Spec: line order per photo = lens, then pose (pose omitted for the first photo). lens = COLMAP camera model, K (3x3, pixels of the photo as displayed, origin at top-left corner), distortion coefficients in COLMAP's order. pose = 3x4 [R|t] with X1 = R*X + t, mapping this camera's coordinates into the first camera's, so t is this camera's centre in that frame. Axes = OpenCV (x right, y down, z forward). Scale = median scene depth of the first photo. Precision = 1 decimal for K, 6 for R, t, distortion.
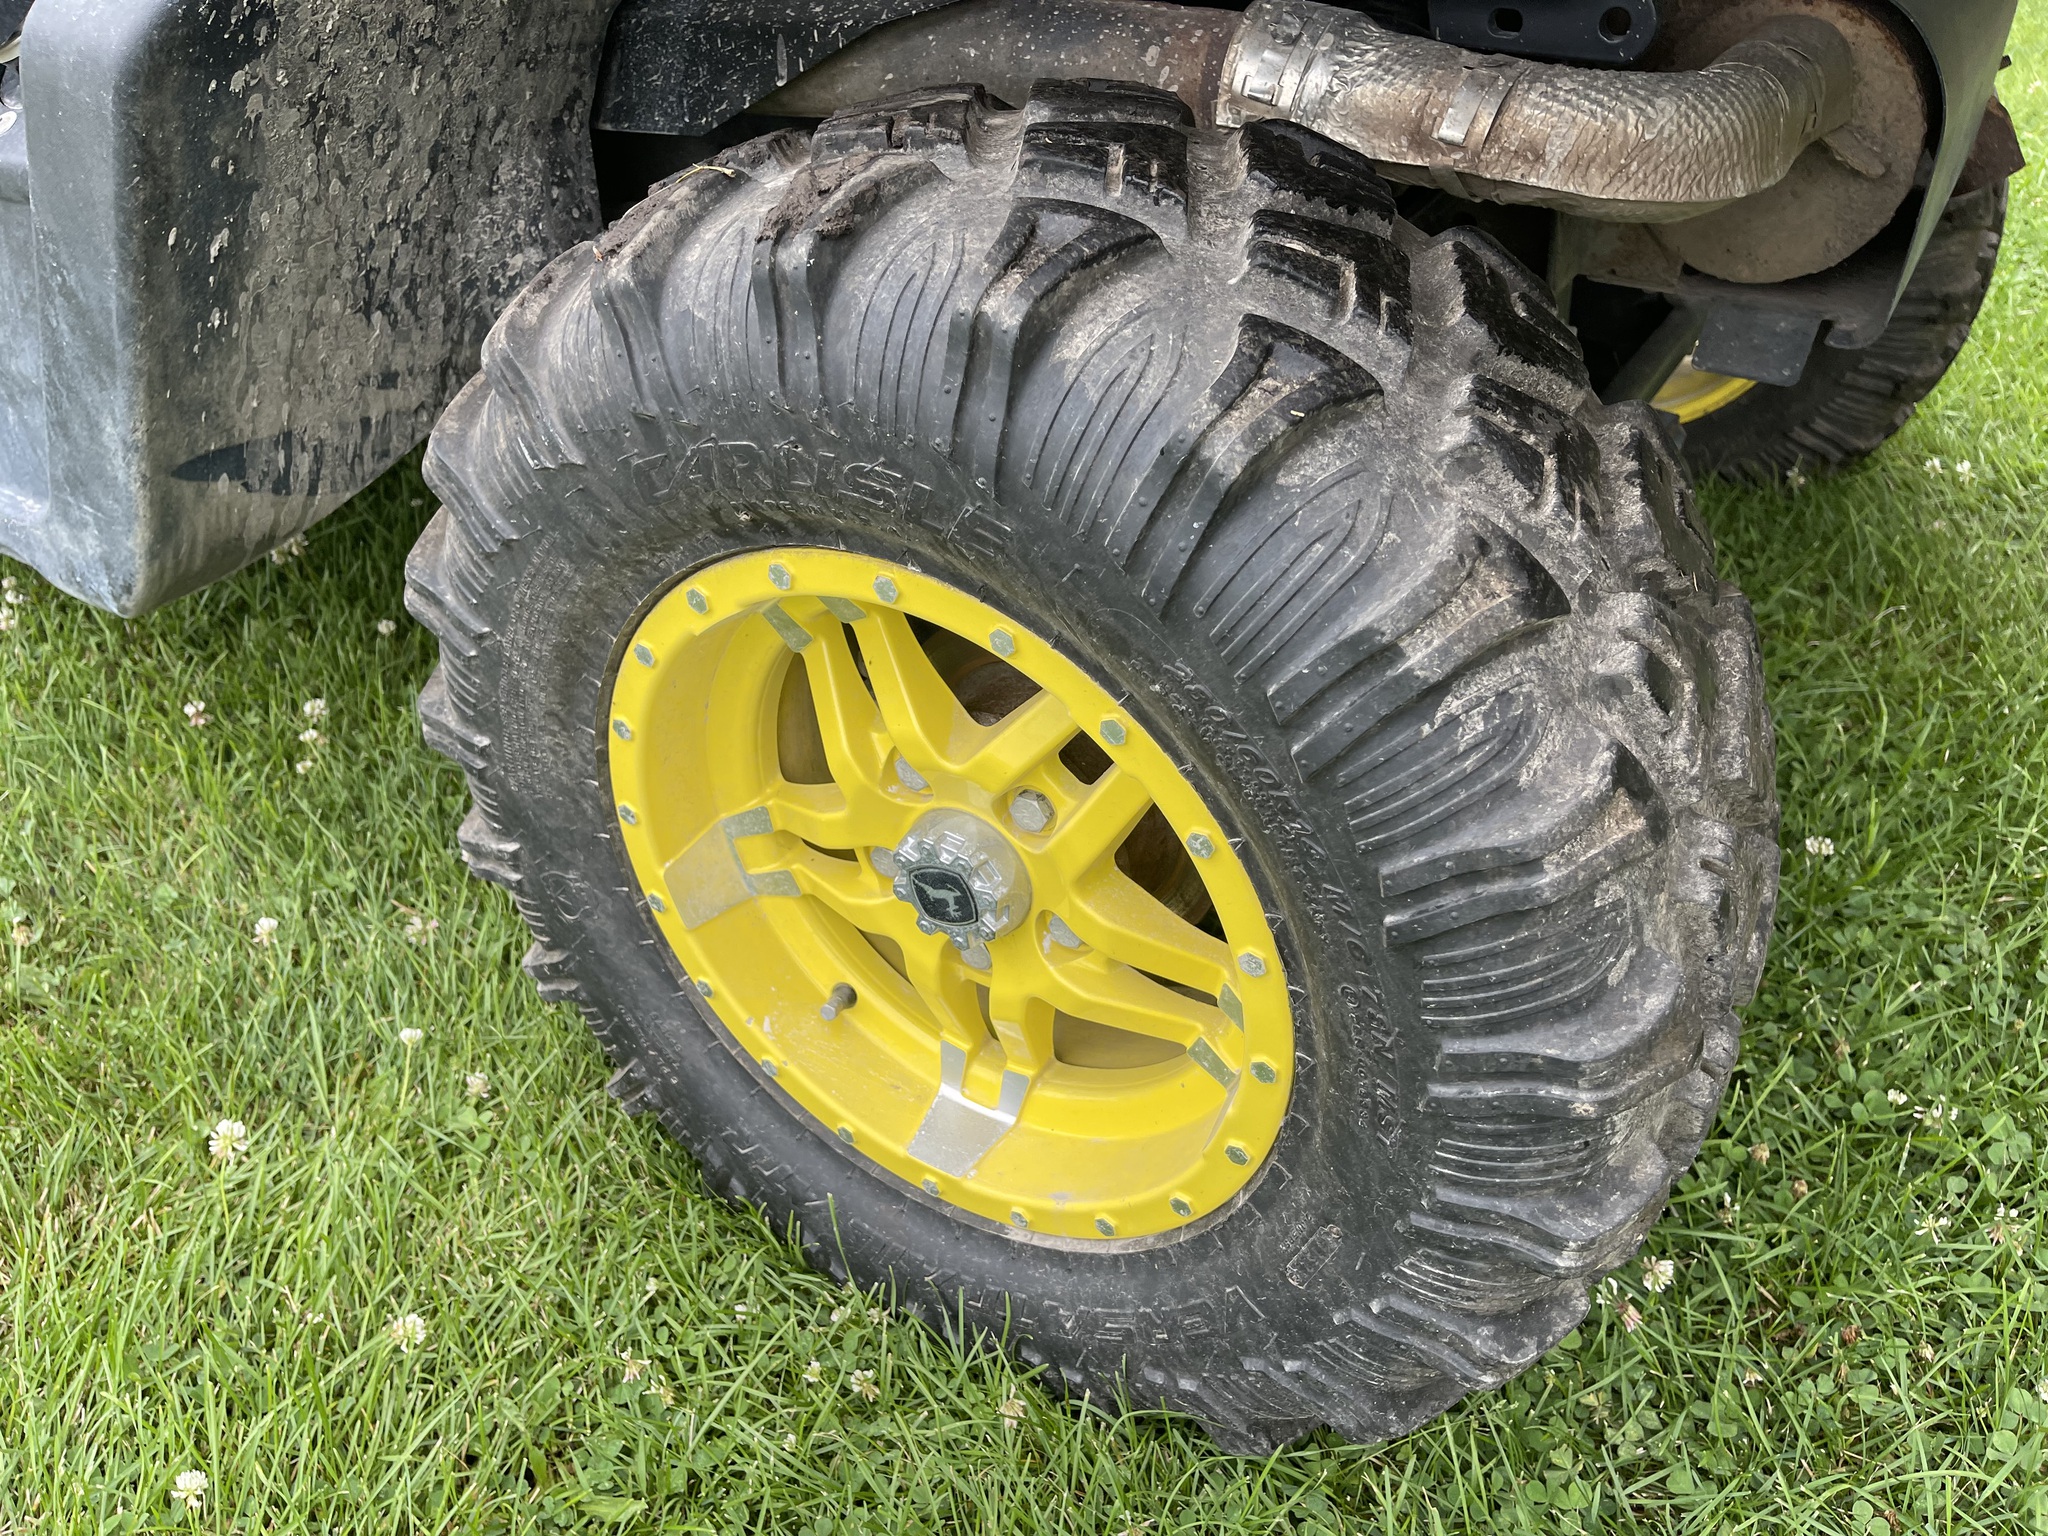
lens RADIAL K [[1557.7, 0, 1015.8], [0, 1557.7, 769.2], [0, 0, 1]] dist [0.066015, -0.094417]
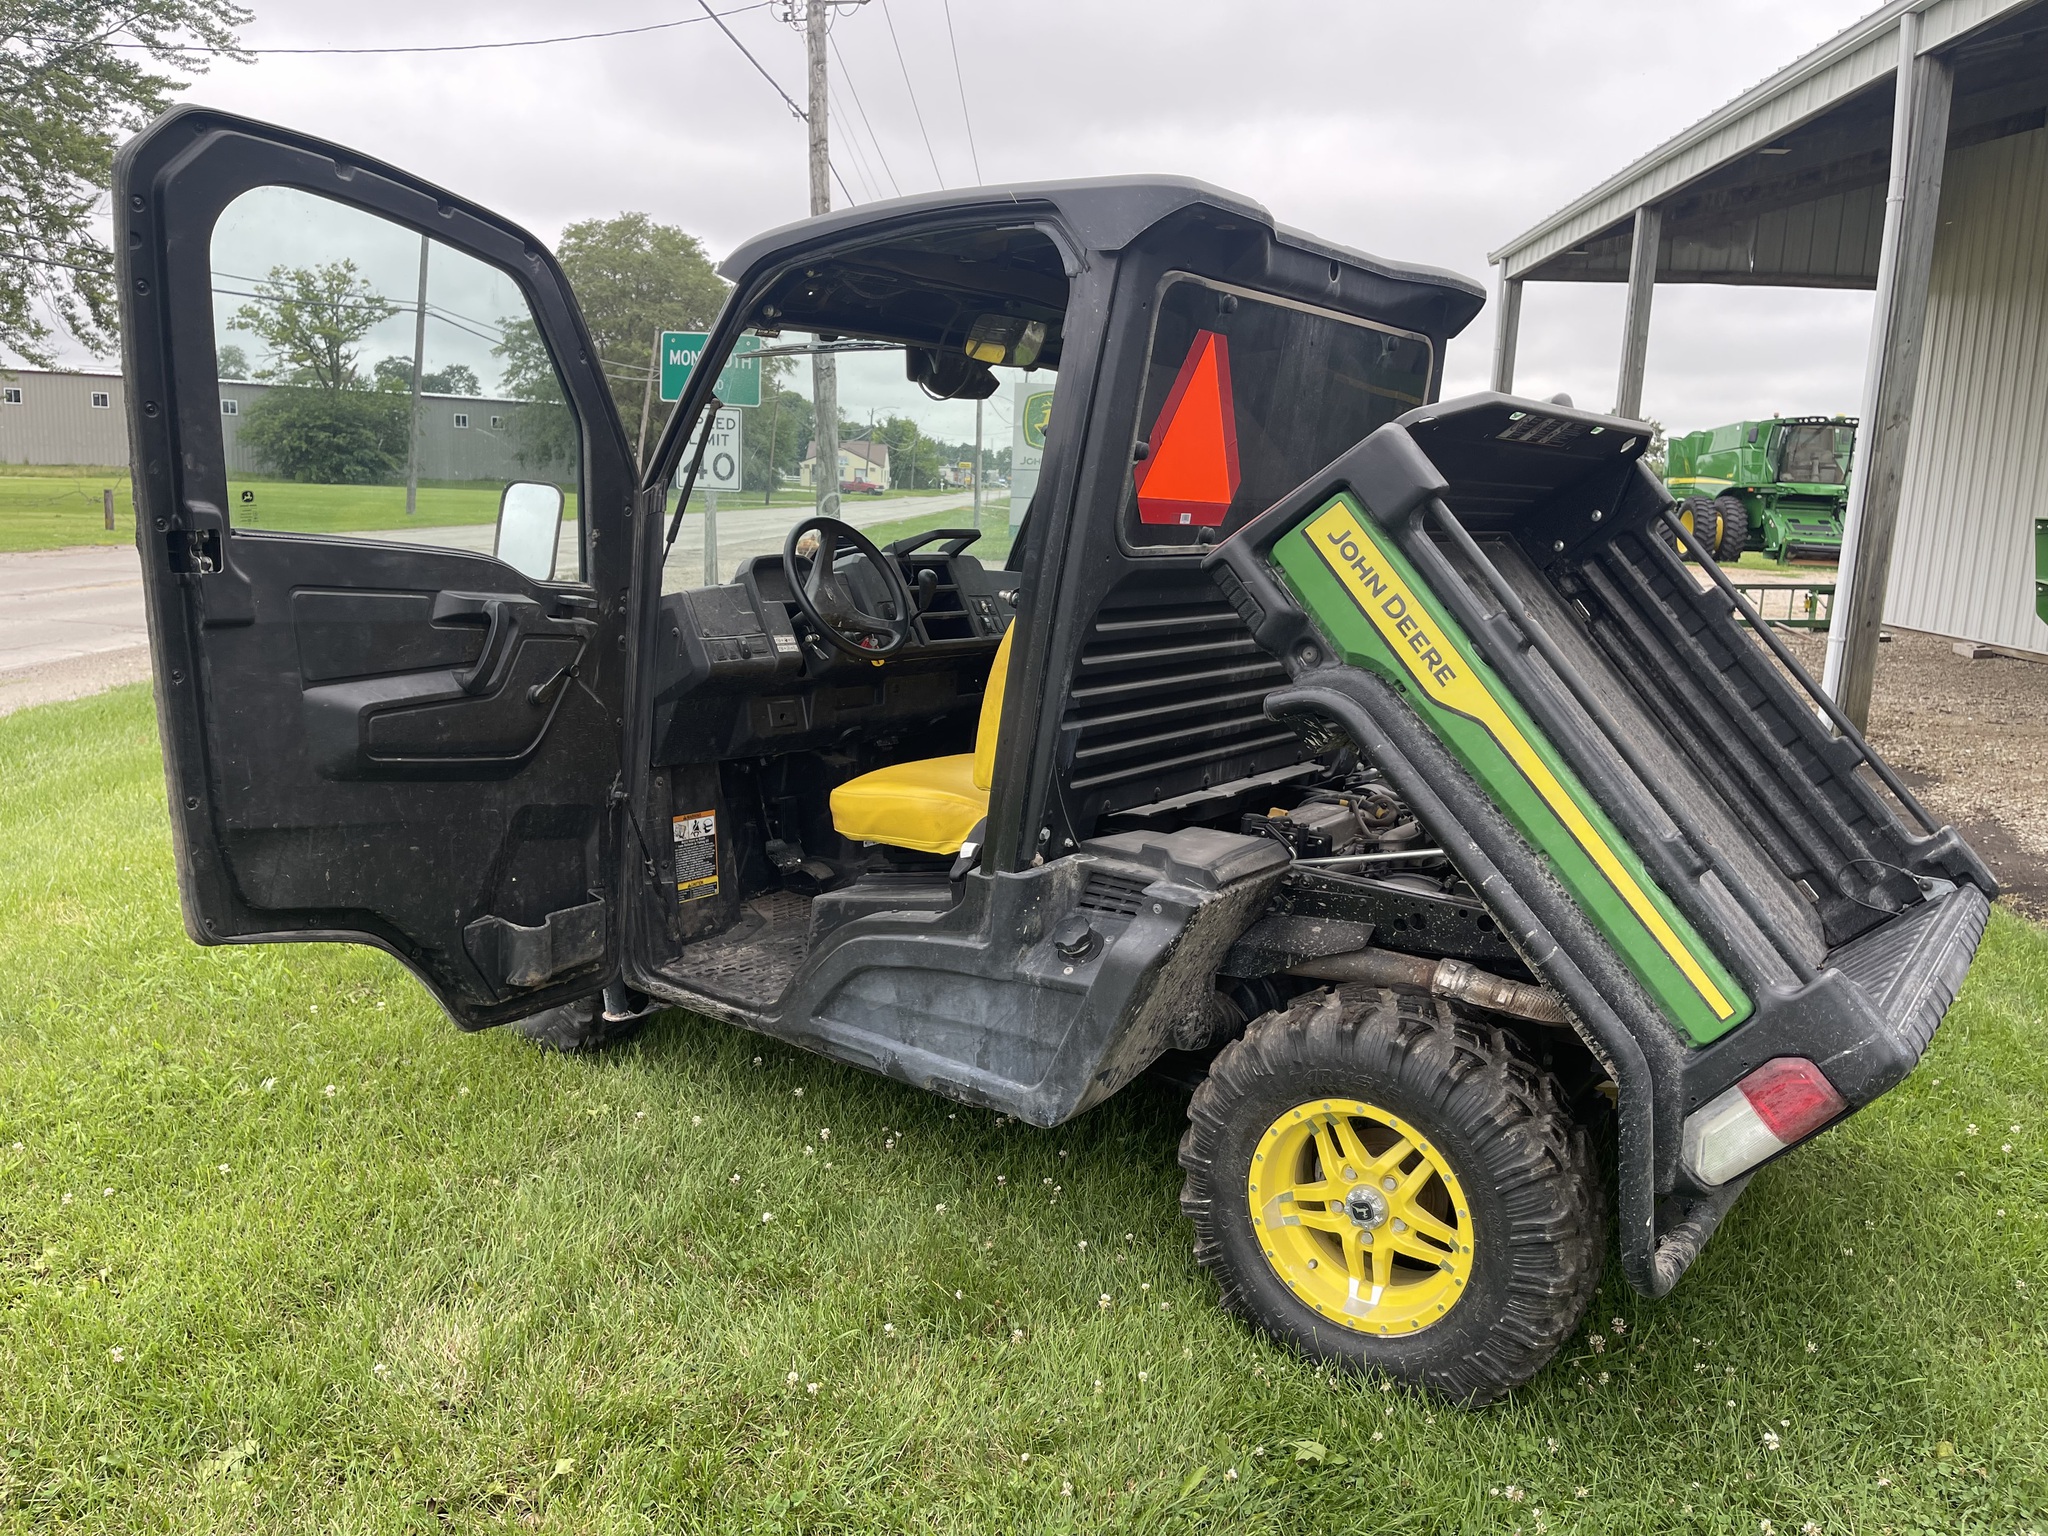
lens RADIAL K [[1550.1, 0, 1017.3], [0, 1550.1, 777.3], [0, 0, 1]] dist [0.077820, -0.104594]
pose [[0.996902, 0.039859, -0.067802, -0.719949], [-0.064877, 0.904073, -0.422425, 0.855133], [0.044461, 0.425515, 0.903859, -2.975680]]
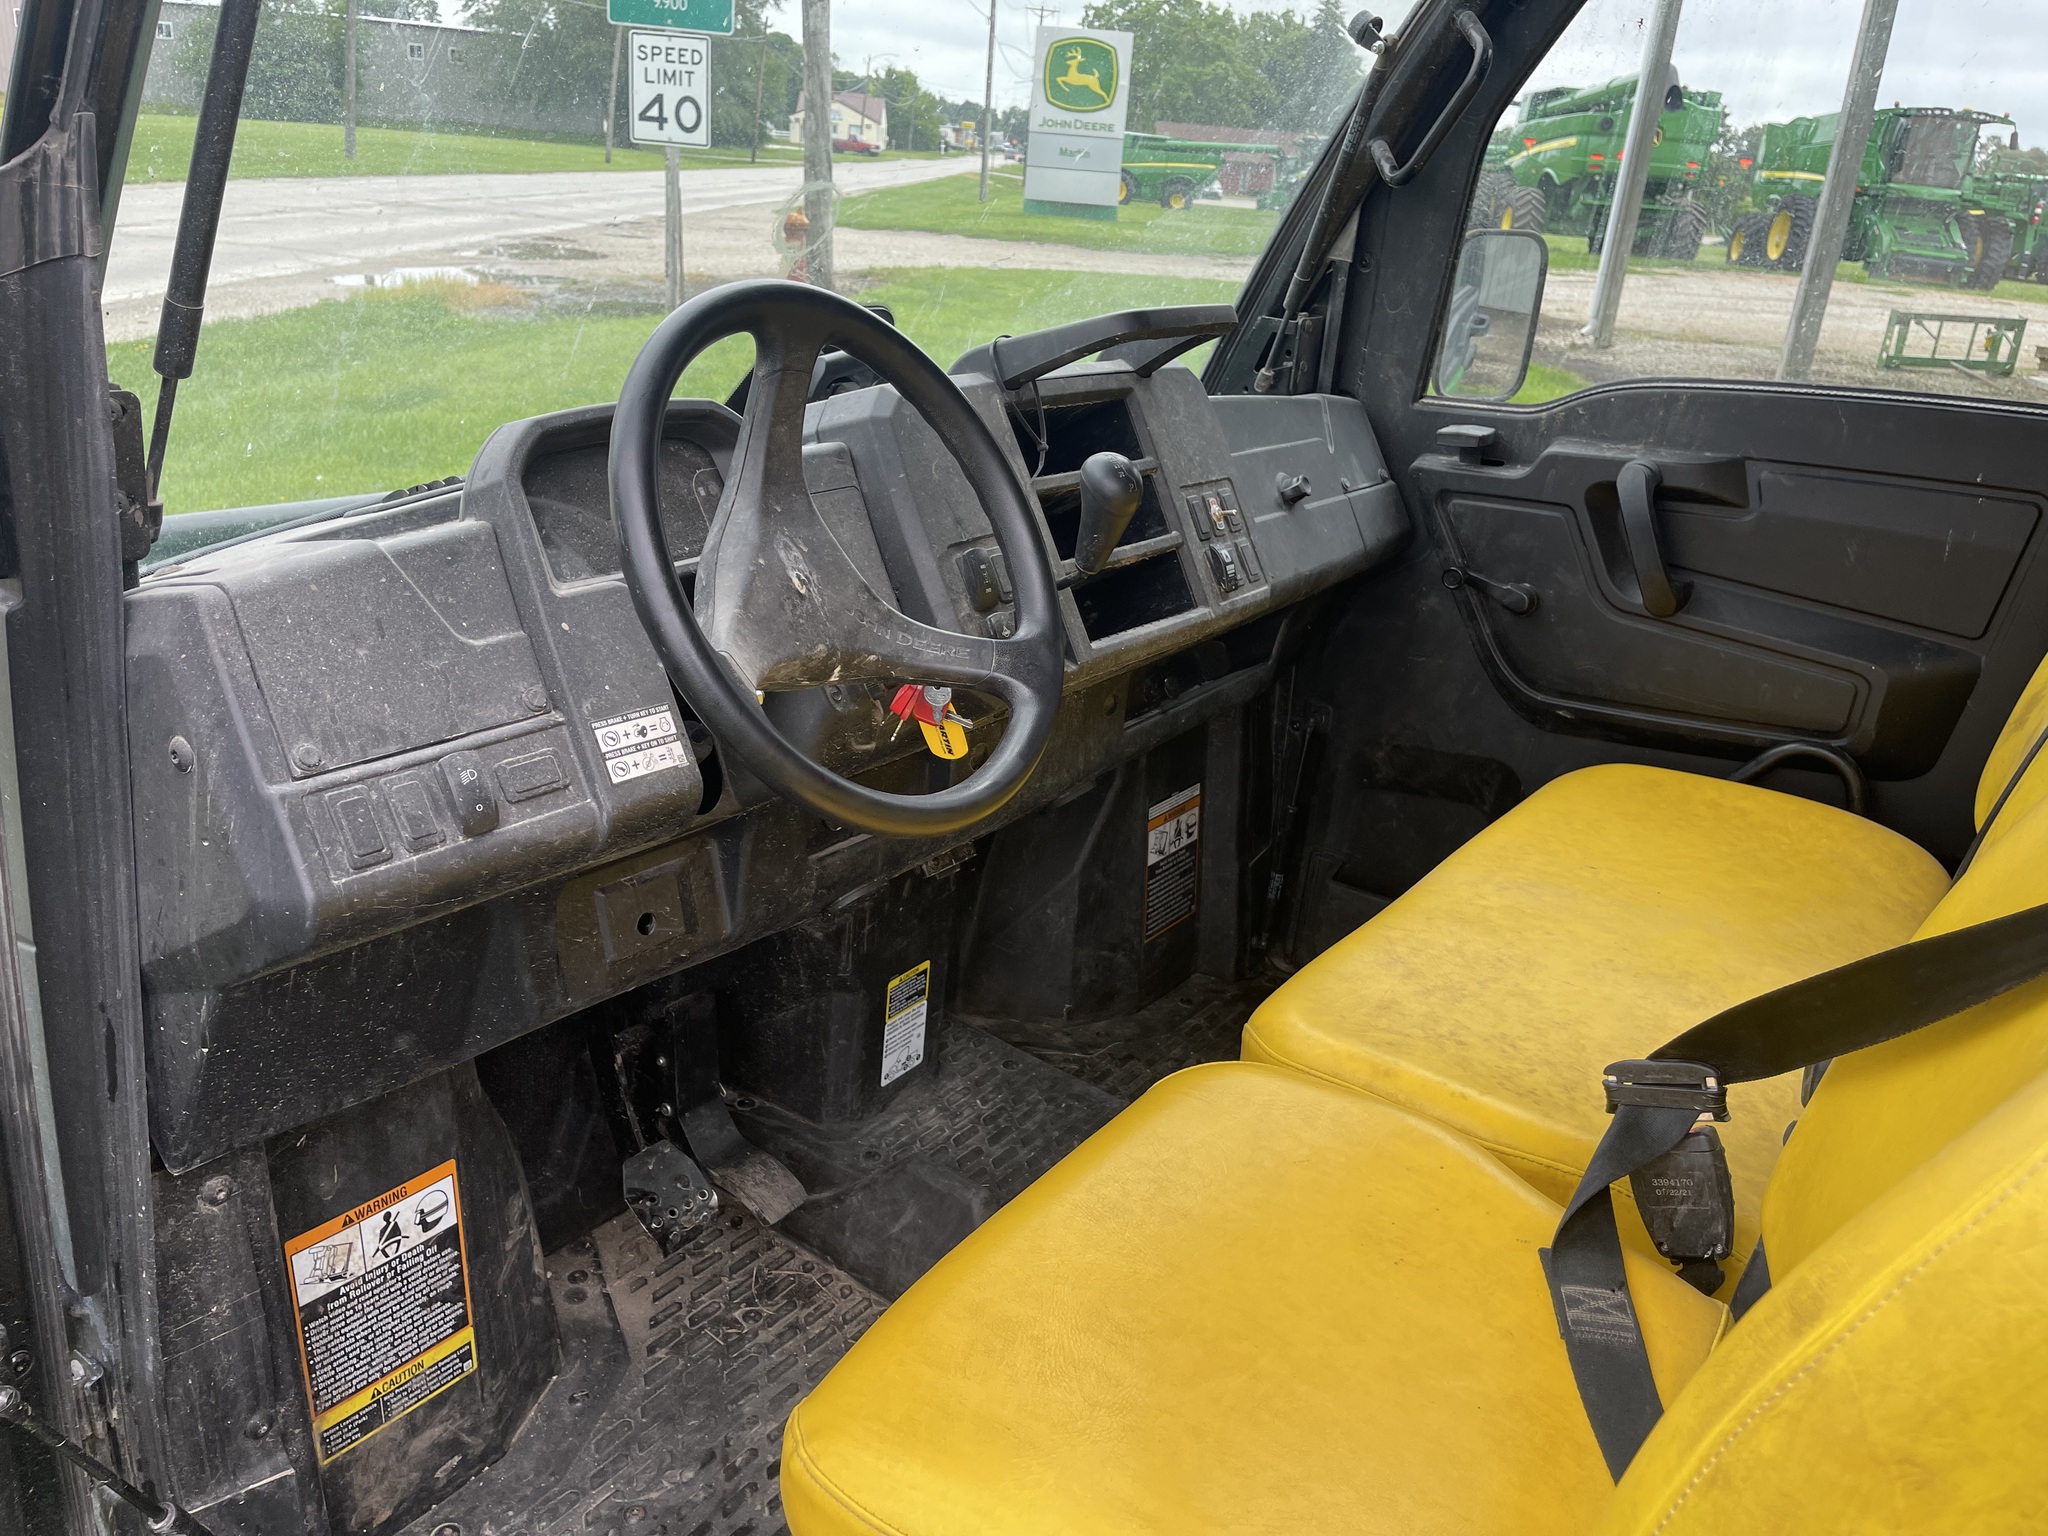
lens RADIAL K [[1557.7, 0, 1015.8], [0, 1557.7, 769.2], [0, 0, 1]] dist [0.066015, -0.094417]
pose [[0.995050, 0.086206, -0.049438, -1.488666], [-0.095761, 0.964742, -0.245160, -1.518025], [0.026561, 0.248681, 0.968221, 0.315484]]
